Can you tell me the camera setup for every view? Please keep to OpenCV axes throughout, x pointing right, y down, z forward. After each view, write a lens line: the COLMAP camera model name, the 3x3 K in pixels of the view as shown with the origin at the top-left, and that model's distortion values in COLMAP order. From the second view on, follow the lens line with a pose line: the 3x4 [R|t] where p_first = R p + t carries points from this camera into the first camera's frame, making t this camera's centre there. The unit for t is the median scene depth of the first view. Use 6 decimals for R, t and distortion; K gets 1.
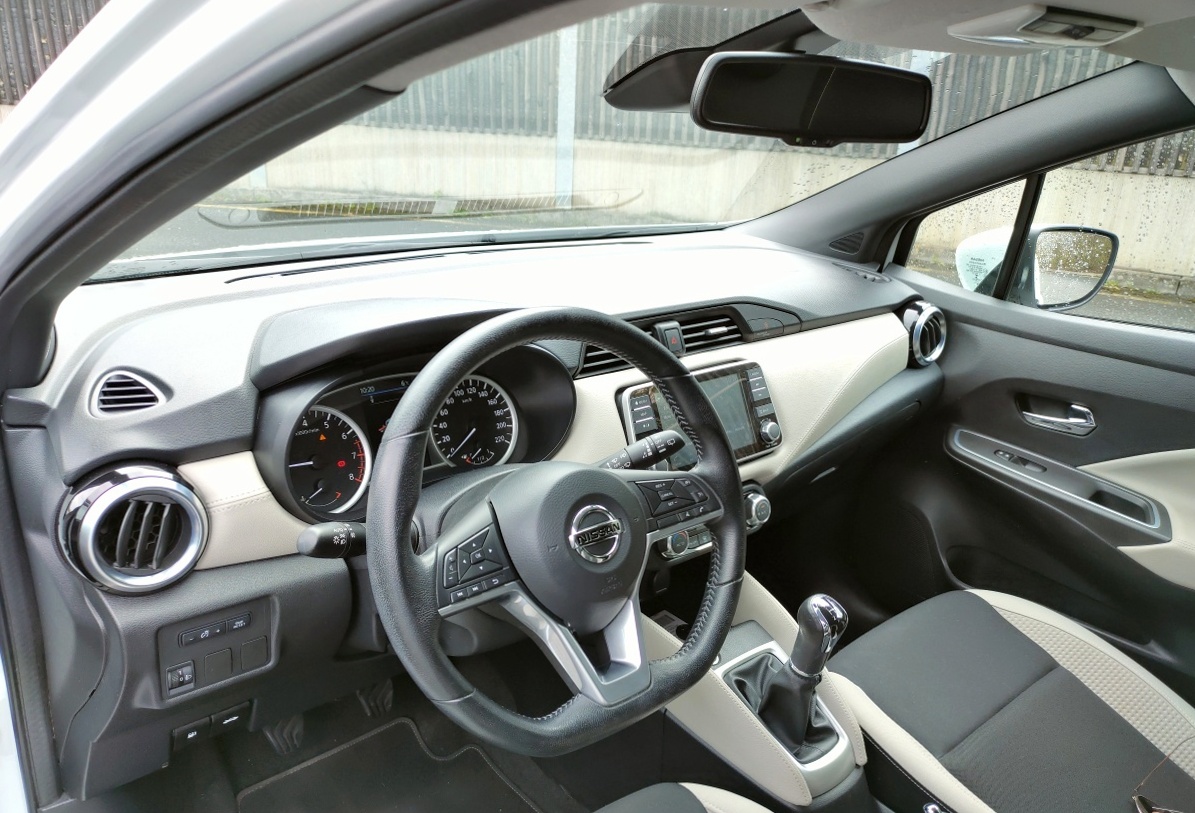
lens RADIAL K [[952.2, 0, 597.5], [0, 952.2, 406.5], [0, 0, 1]] dist [-0.001028, 0.182637]
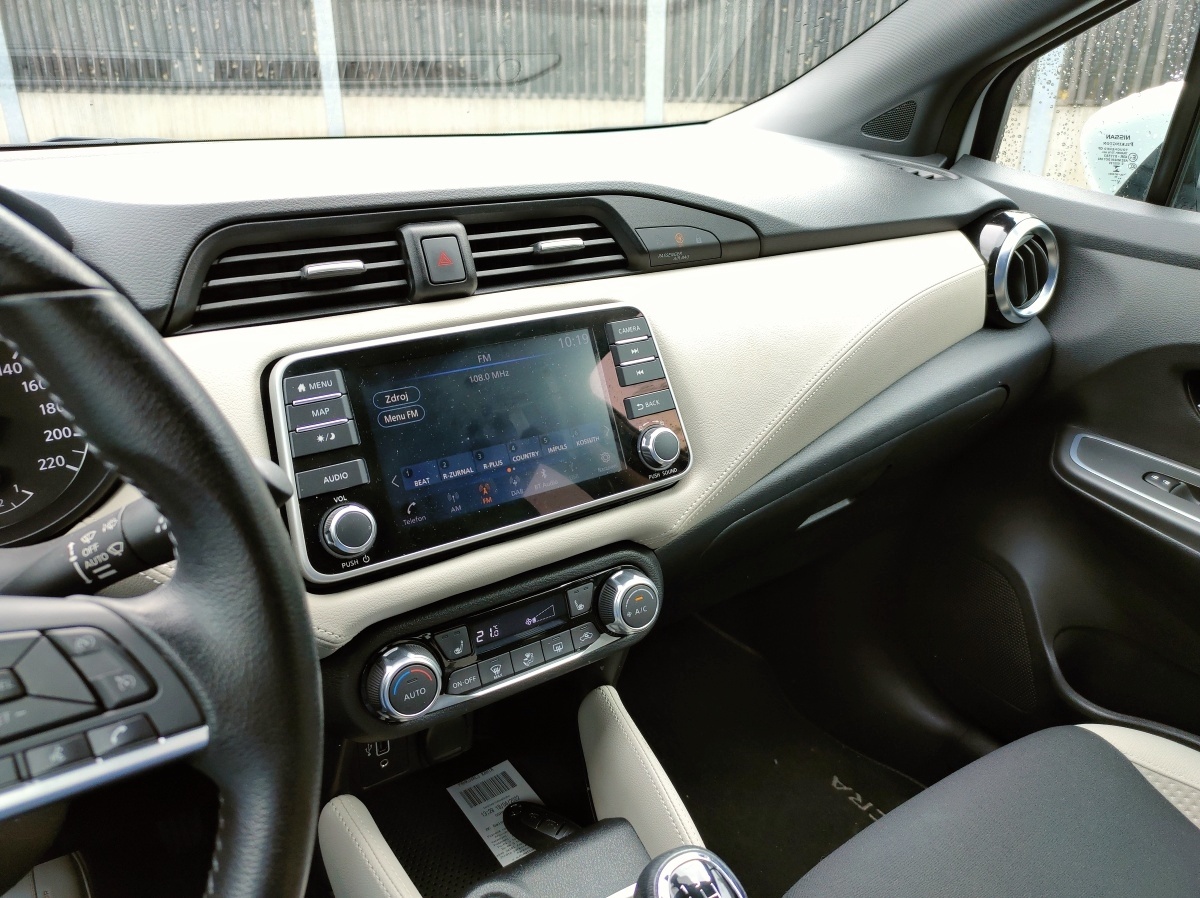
lens RADIAL K [[939.9, 0, 602.8], [0, 939.9, 426.5], [0, 0, 1]] dist [0.039479, -0.009286]
pose [[0.991990, 0.005238, -0.126204, 0.168596], [-0.000792, 0.999378, 0.035261, -0.000911], [0.126310, -0.034878, 0.991377, 0.403738]]
